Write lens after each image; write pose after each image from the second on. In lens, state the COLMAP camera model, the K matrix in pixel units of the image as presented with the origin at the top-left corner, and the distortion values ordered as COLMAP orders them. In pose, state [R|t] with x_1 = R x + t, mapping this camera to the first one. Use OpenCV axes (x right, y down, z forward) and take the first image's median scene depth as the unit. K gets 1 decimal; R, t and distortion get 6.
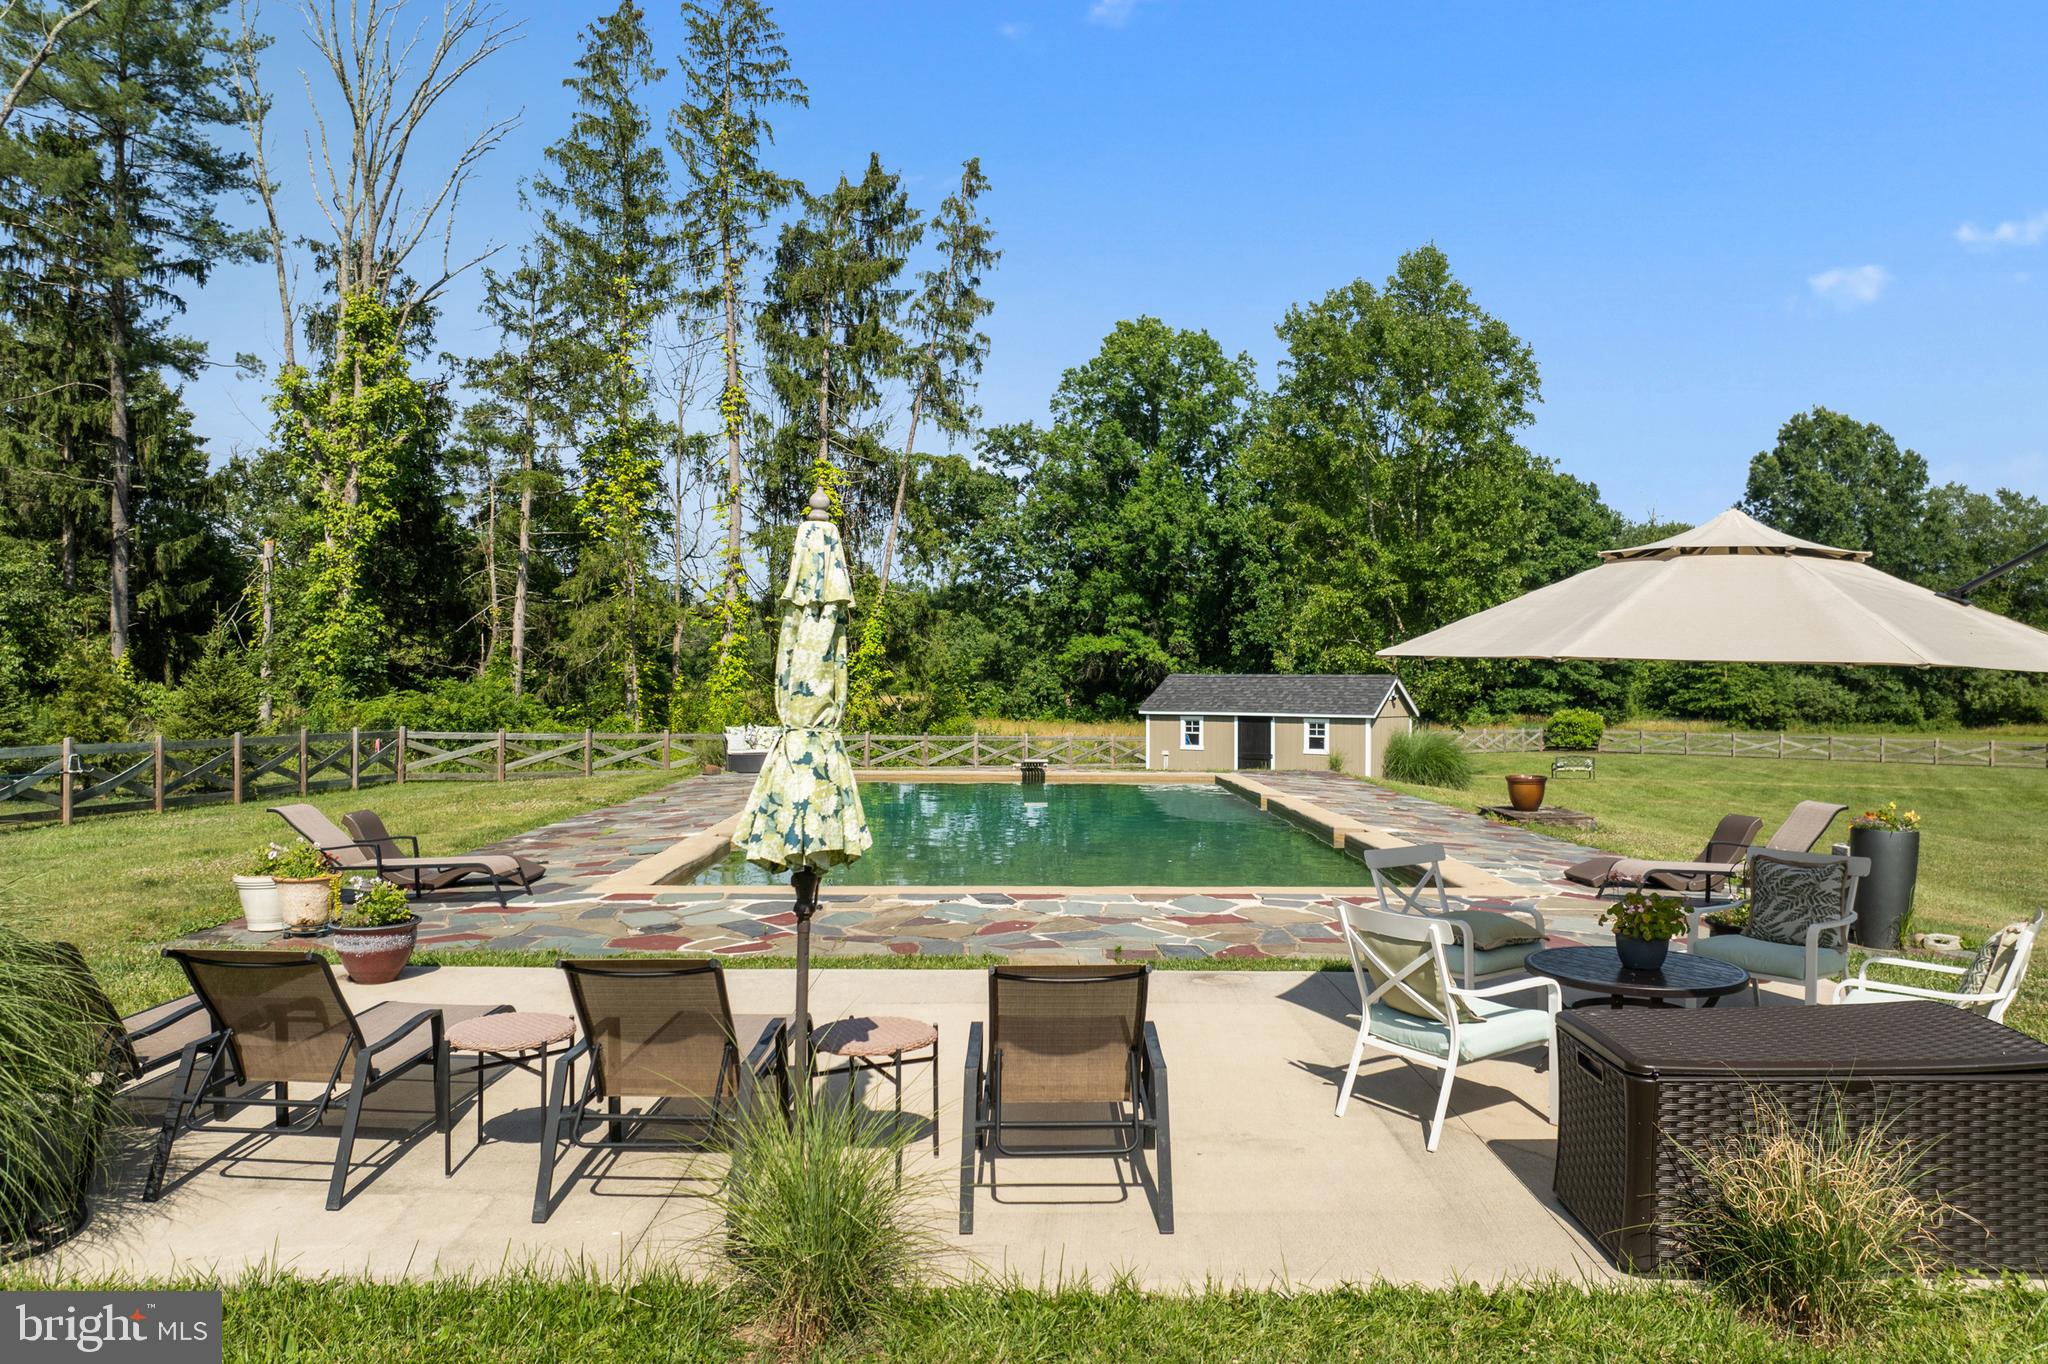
lens RADIAL K [[1454.6, 0, 1033.5], [0, 1454.6, 660.2], [0, 0, 1]] dist [-0.027527, -0.004057]
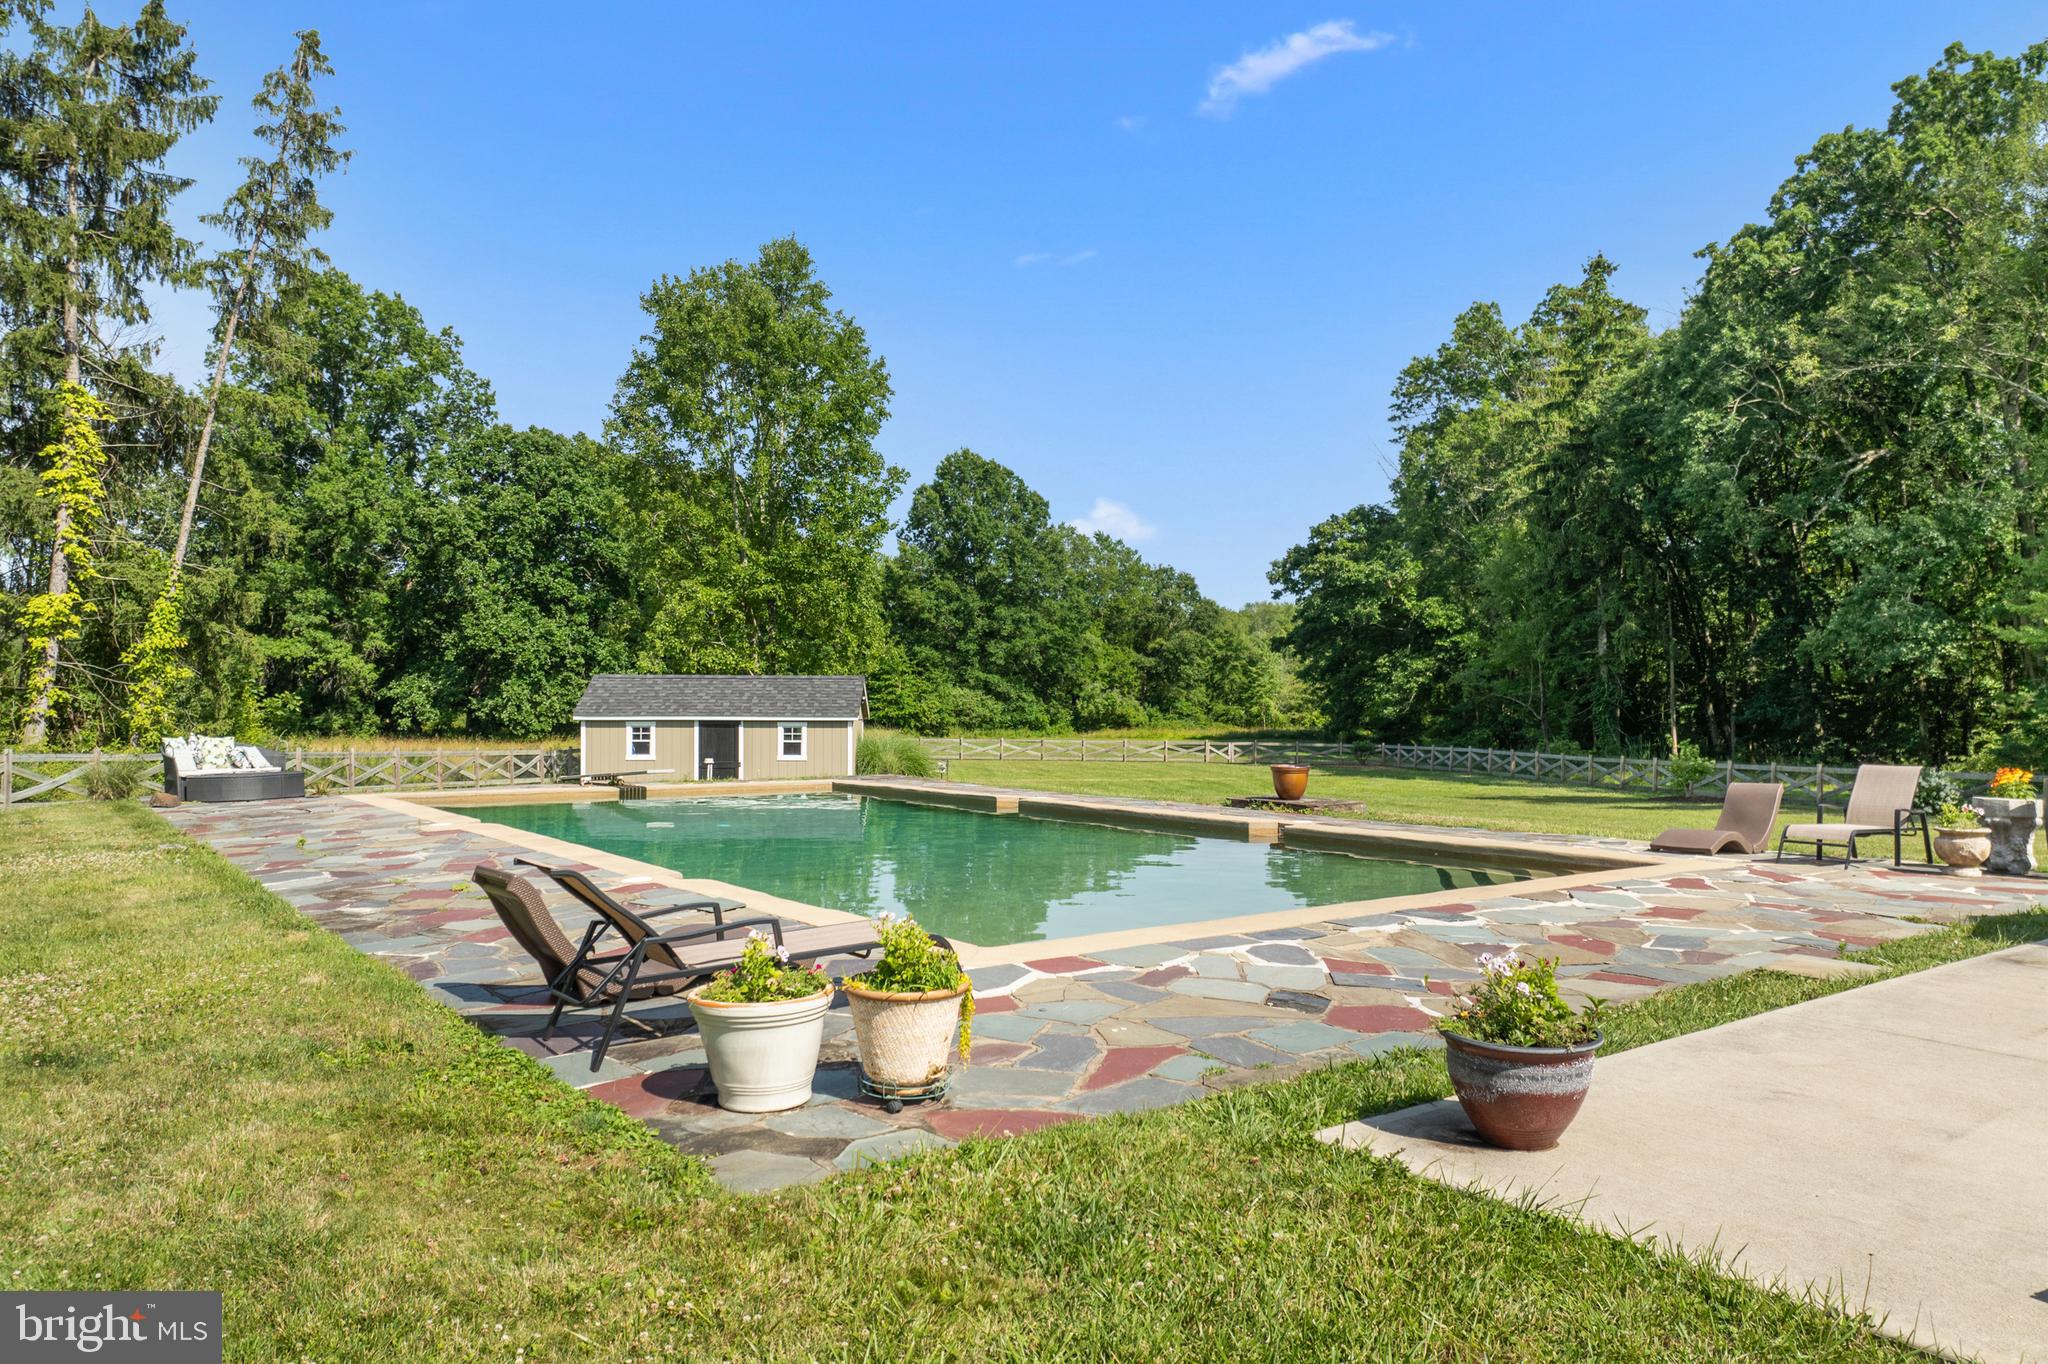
lens RADIAL K [[1454.6, 0, 1055.0], [0, 1454.6, 665.4], [0, 0, 1]] dist [-0.027527, -0.004057]
pose [[0.807349, 0.011188, 0.589968, -0.158499], [-0.006997, 0.999931, -0.009388, 0.008307], [-0.590033, 0.003452, 0.807372, 0.109613]]
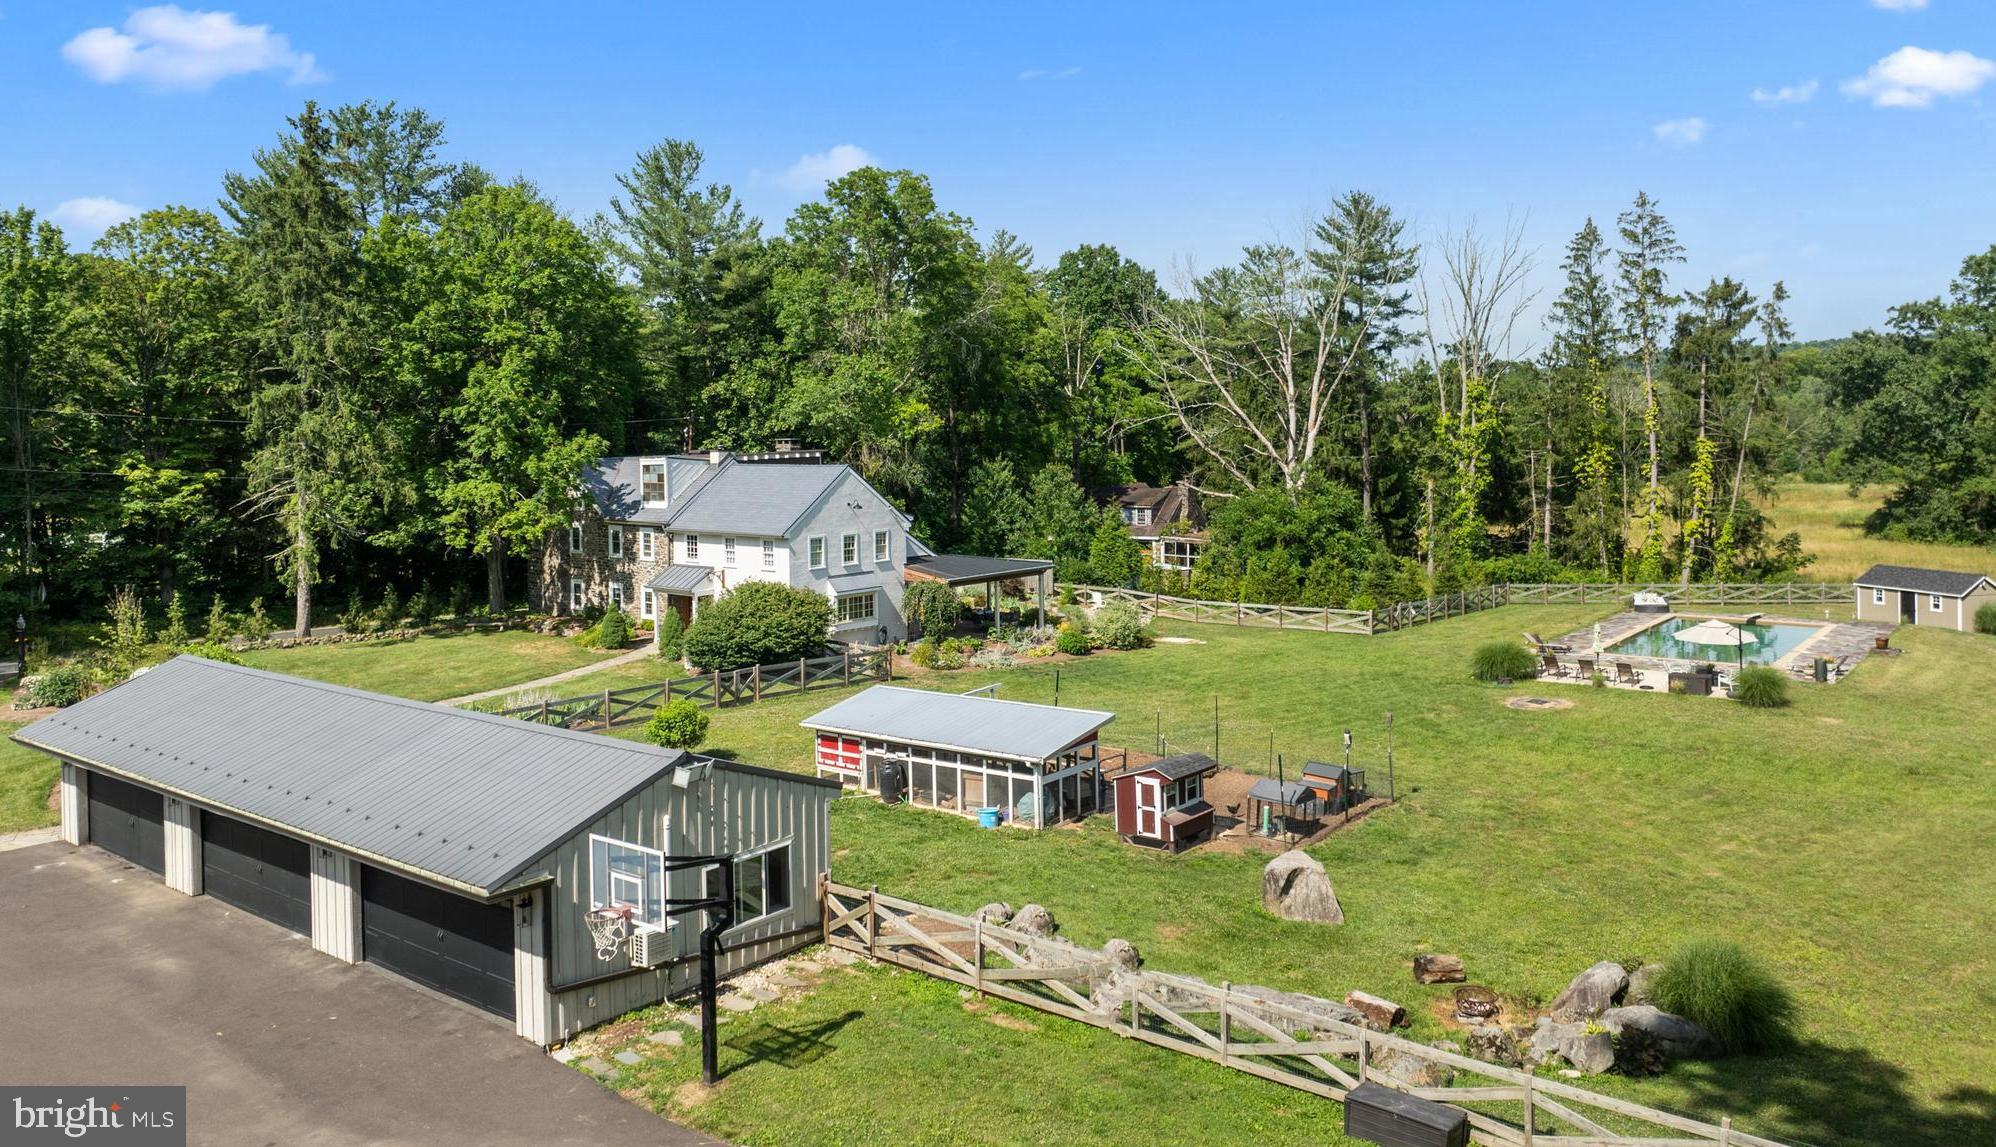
lens RADIAL K [[1497.0, 0, 1047.4], [0, 1497.0, 397.9], [0, 0, 1]] dist [-0.007797, -0.029421]
pose [[0.796205, -0.020954, -0.604664, 0.338238], [0.020722, 0.999758, -0.007360, -0.180372], [0.604672, -0.006670, 0.796447, -1.028508]]
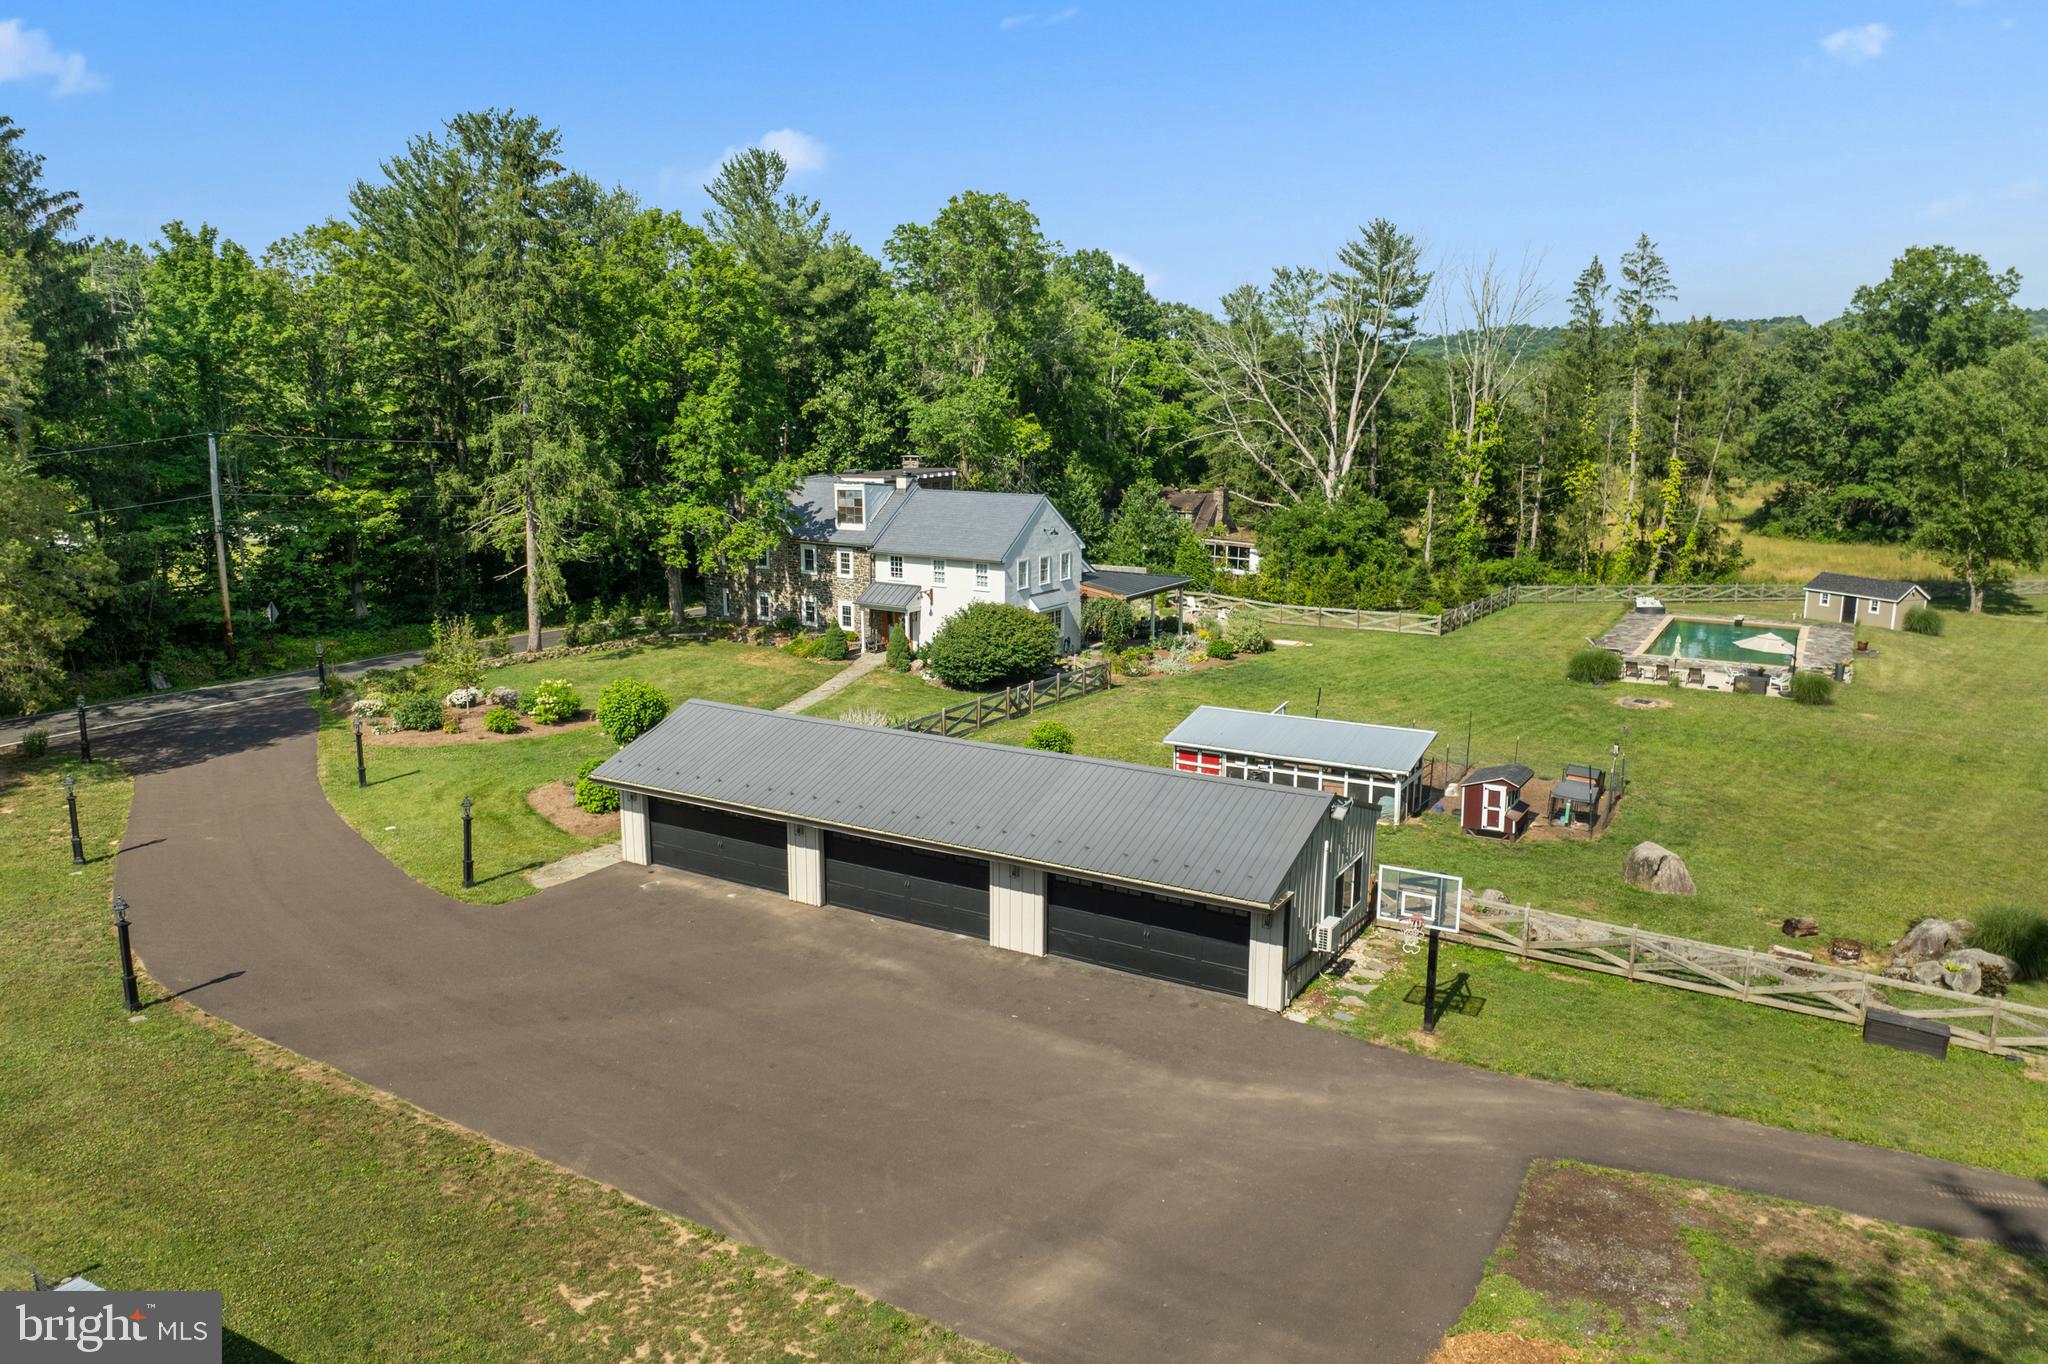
lens RADIAL K [[1454.6, 0, 1089.0], [0, 1454.6, 643.6], [0, 0, 1]] dist [-0.027527, -0.004057]
pose [[0.873025, 0.089168, -0.479454, 0.149310], [0.000403, 0.983010, 0.183554, -0.245366], [0.487675, -0.160441, 0.858156, -1.278146]]
